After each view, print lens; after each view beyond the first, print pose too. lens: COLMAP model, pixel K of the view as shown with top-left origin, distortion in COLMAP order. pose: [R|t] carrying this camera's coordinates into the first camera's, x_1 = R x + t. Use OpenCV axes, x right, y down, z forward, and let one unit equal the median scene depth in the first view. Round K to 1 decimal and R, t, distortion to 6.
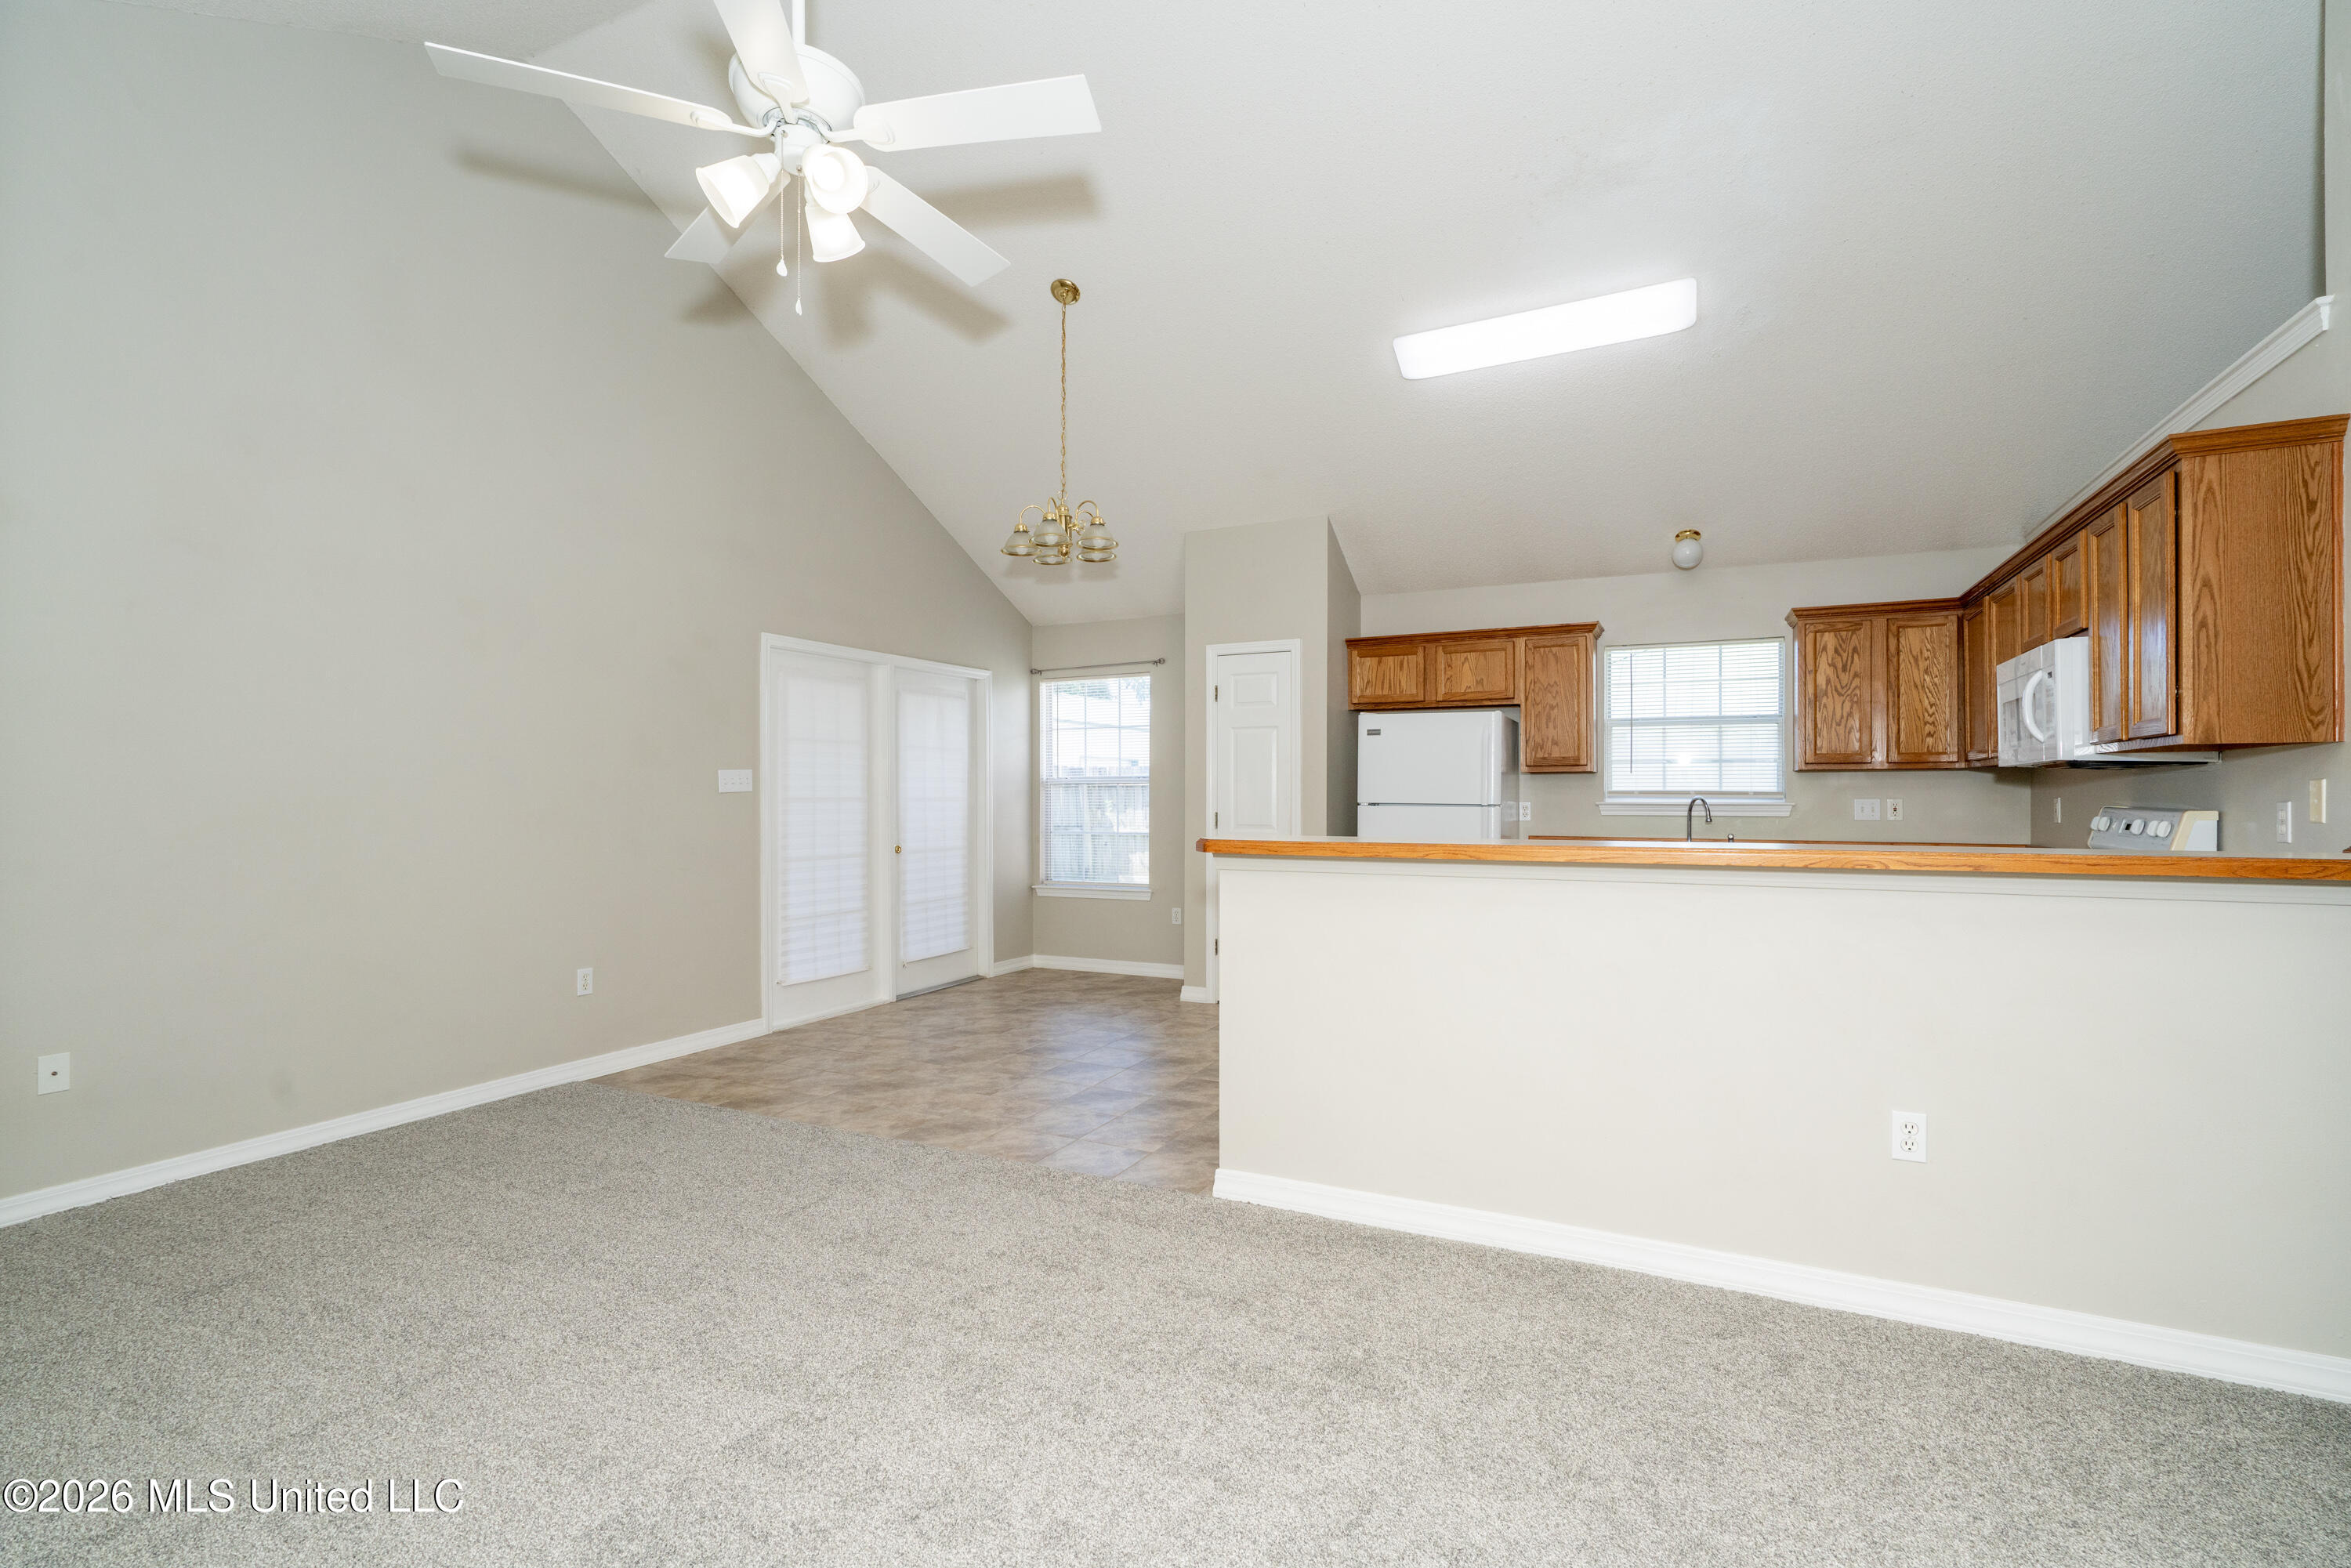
lens RADIAL K [[1069.1, 0, 1175.5], [0, 1069.1, 784.0], [0, 0, 1]] dist [-0.002198, -0.000089]
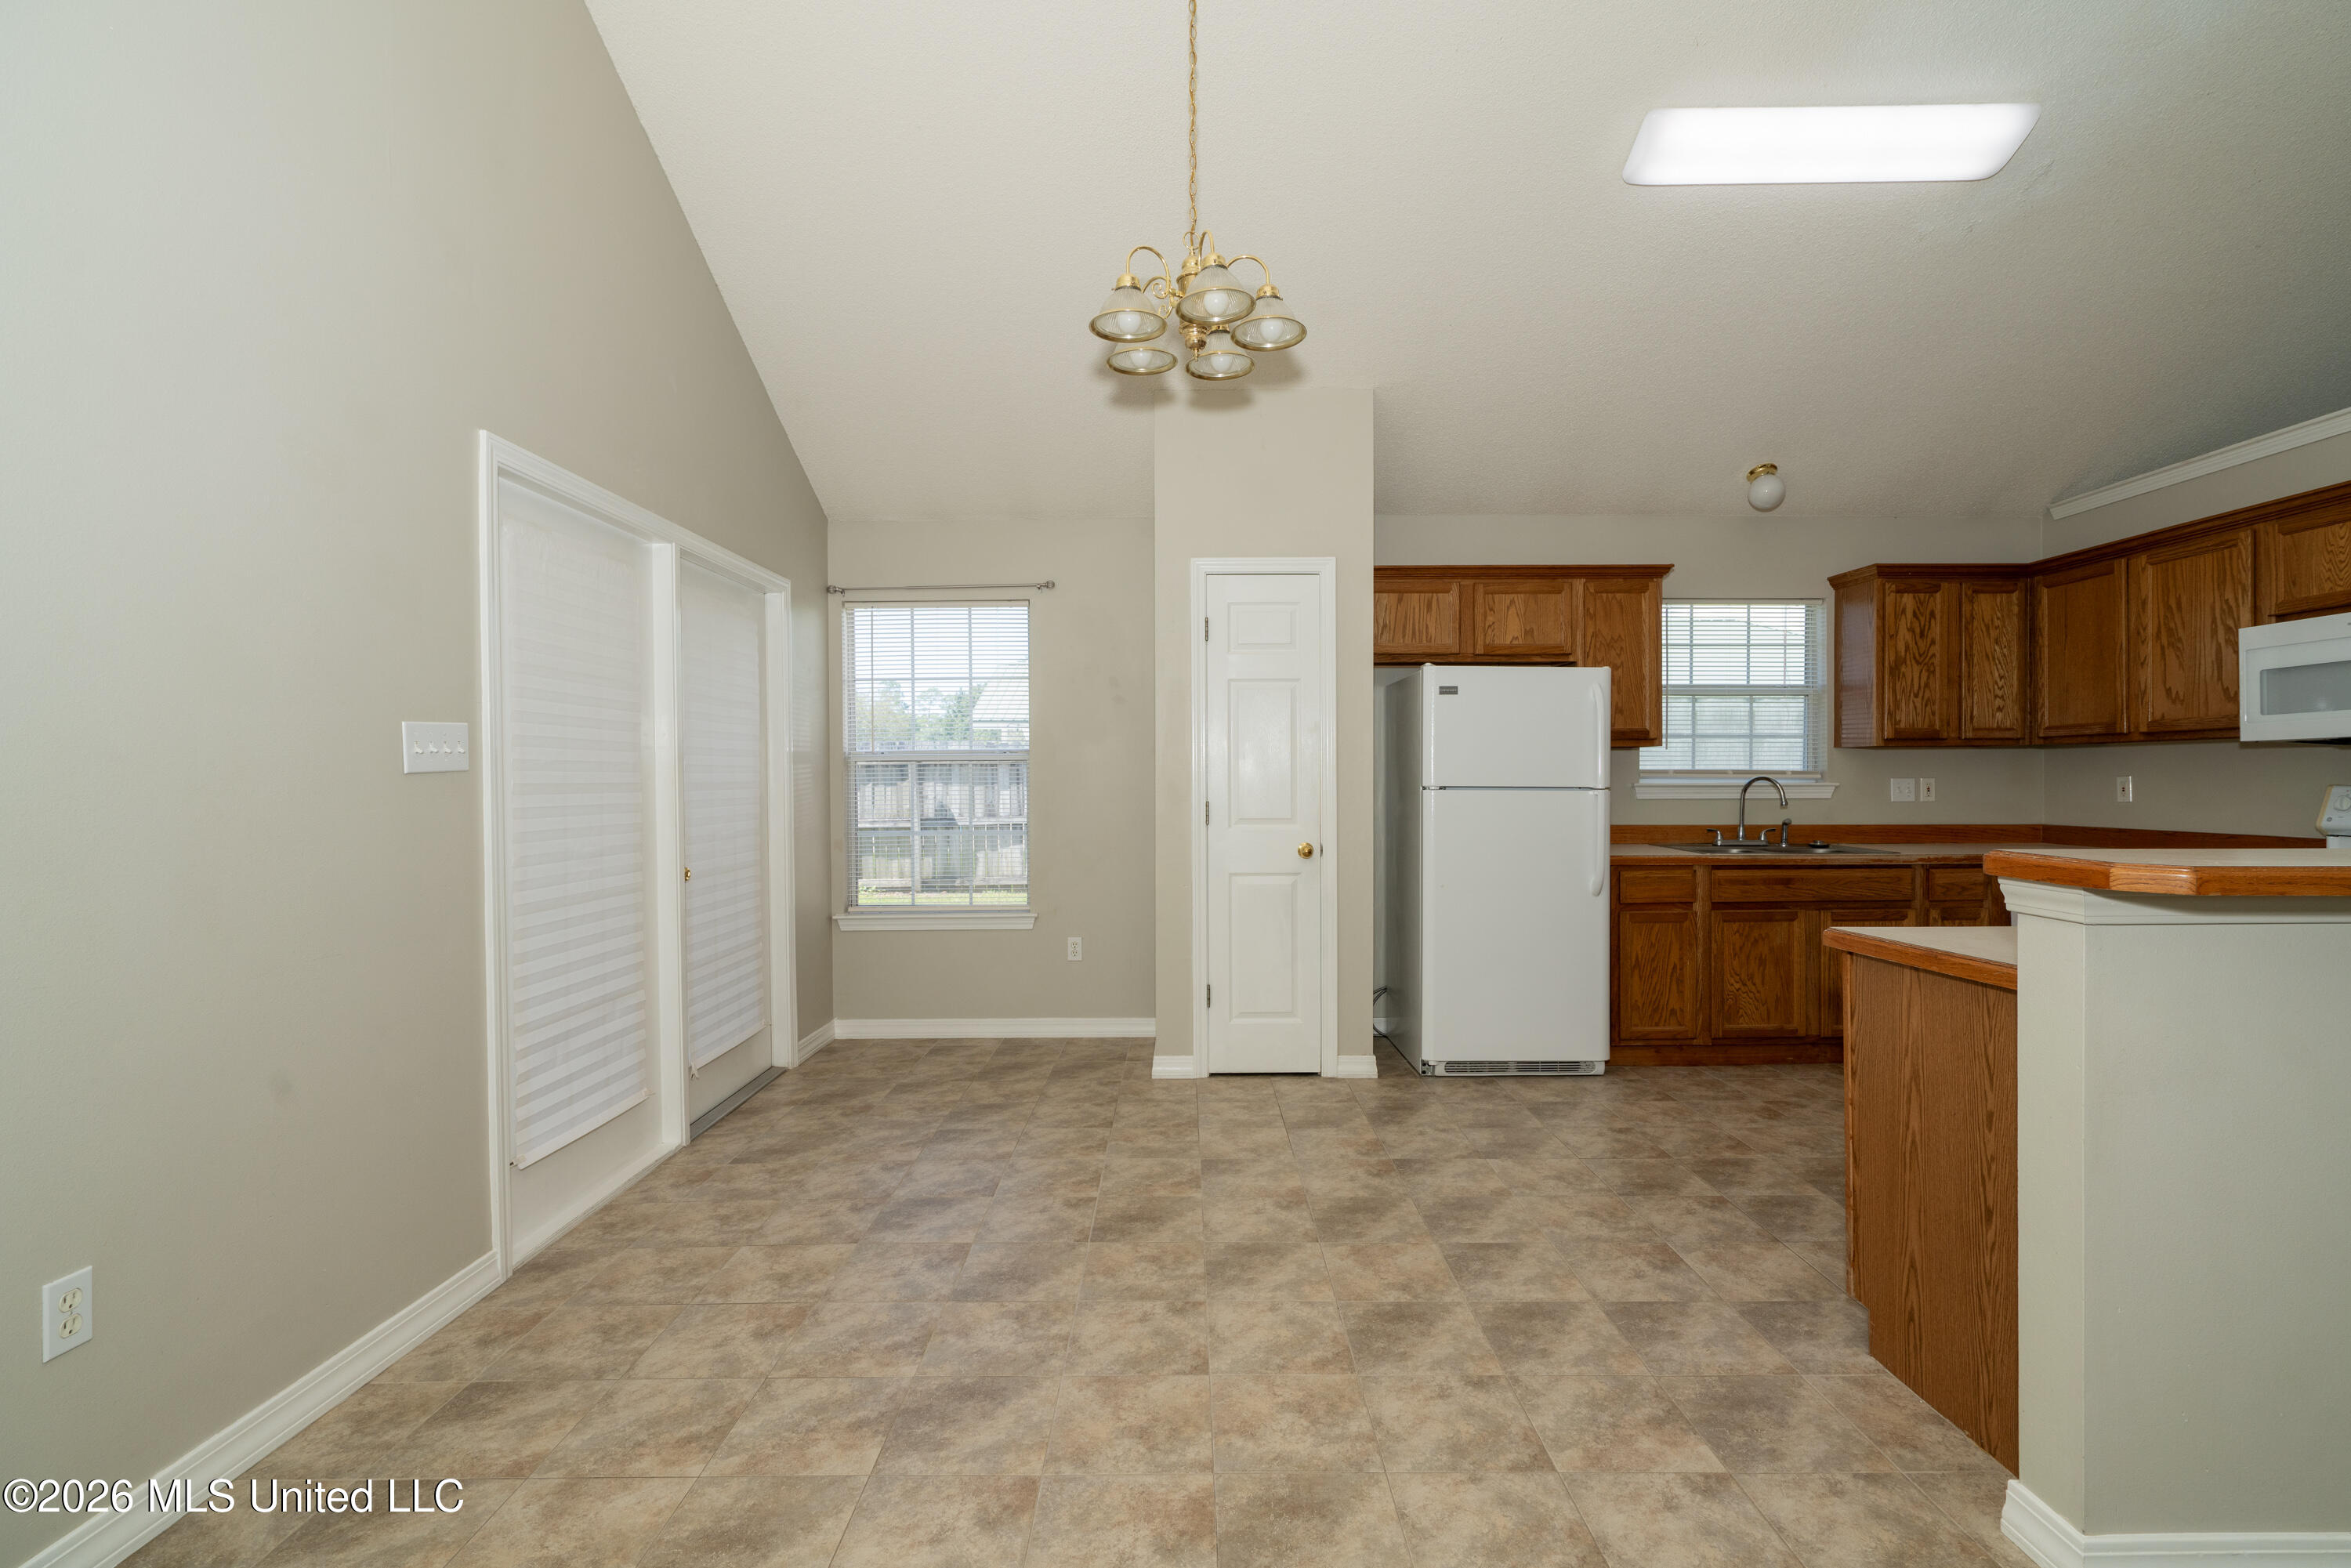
lens RADIAL K [[1055.8, 0, 1181.9], [0, 1055.8, 791.6], [0, 0, 1]] dist [-0.002091, 0.000268]
pose [[0.897684, -0.008112, 0.440566, -0.310687], [-0.000527, 0.999810, 0.019484, 0.007565], [-0.440640, -0.017723, 0.897509, 0.441617]]
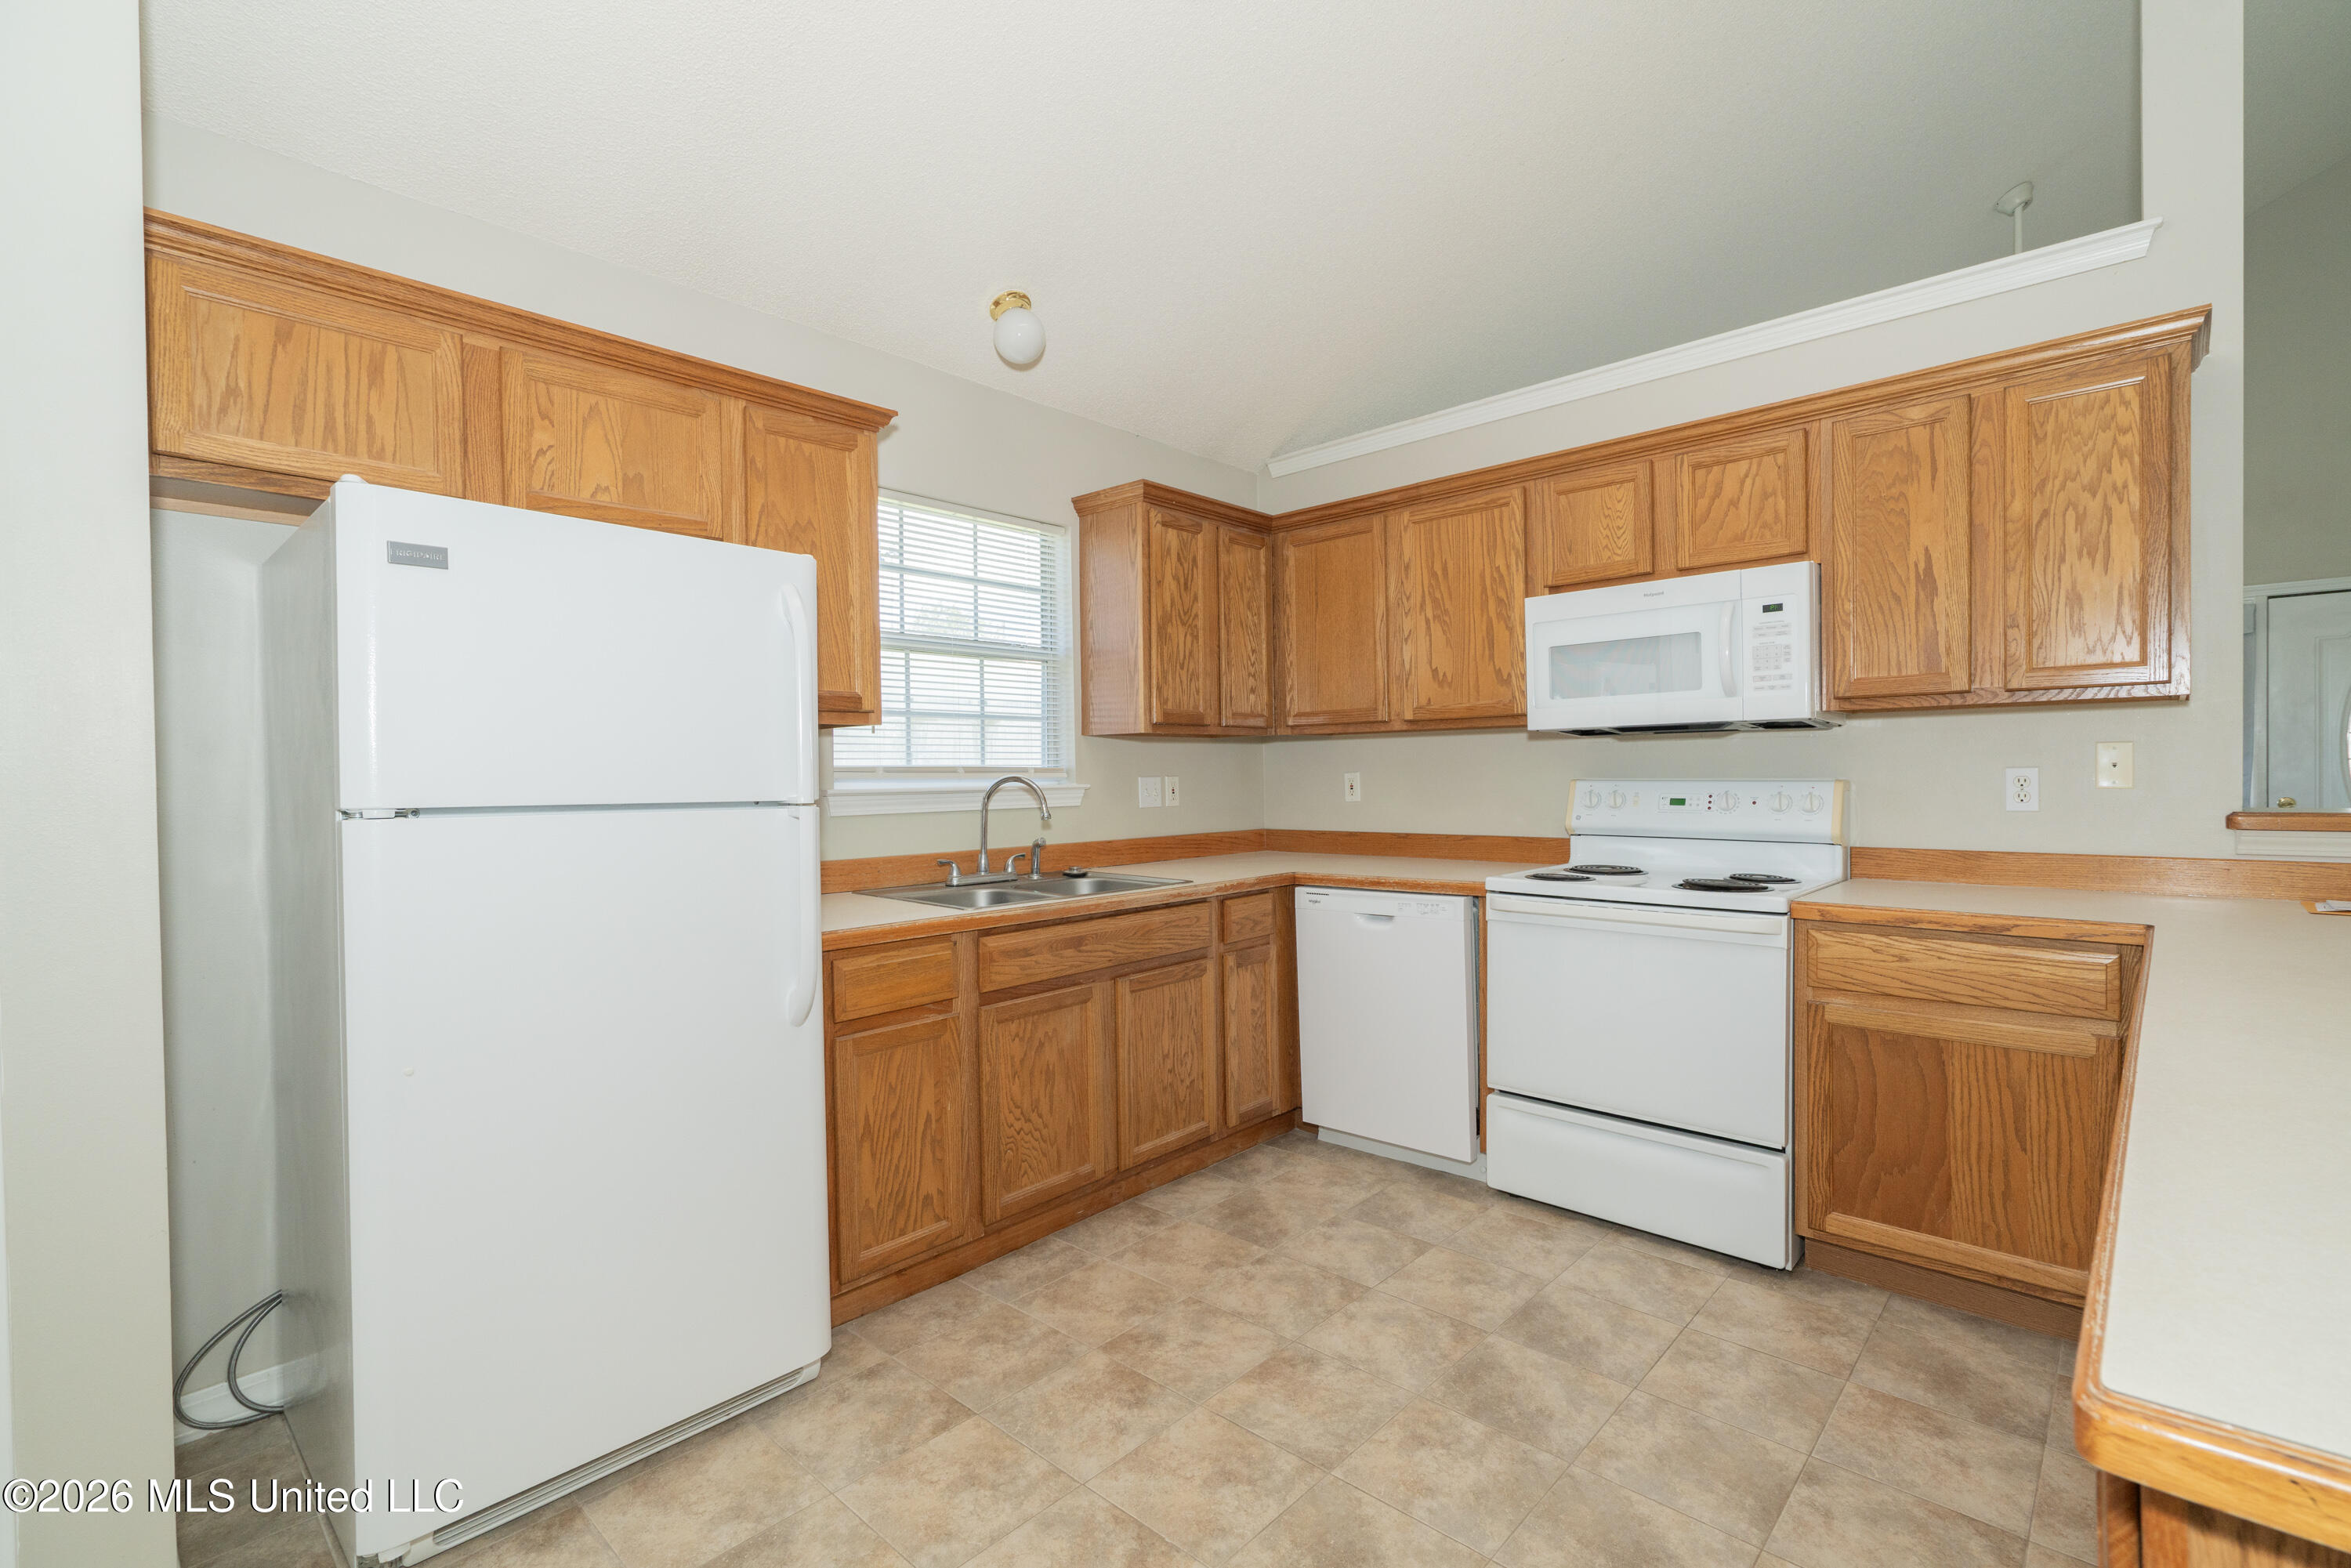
lens RADIAL K [[1055.8, 0, 1181.9], [0, 1055.8, 791.6], [0, 0, 1]] dist [-0.002091, 0.000268]
pose [[0.289430, -0.021574, 0.956956, -0.021793], [0.004872, 0.999766, 0.021065, 0.008576], [-0.957187, -0.001435, 0.289467, 0.755413]]
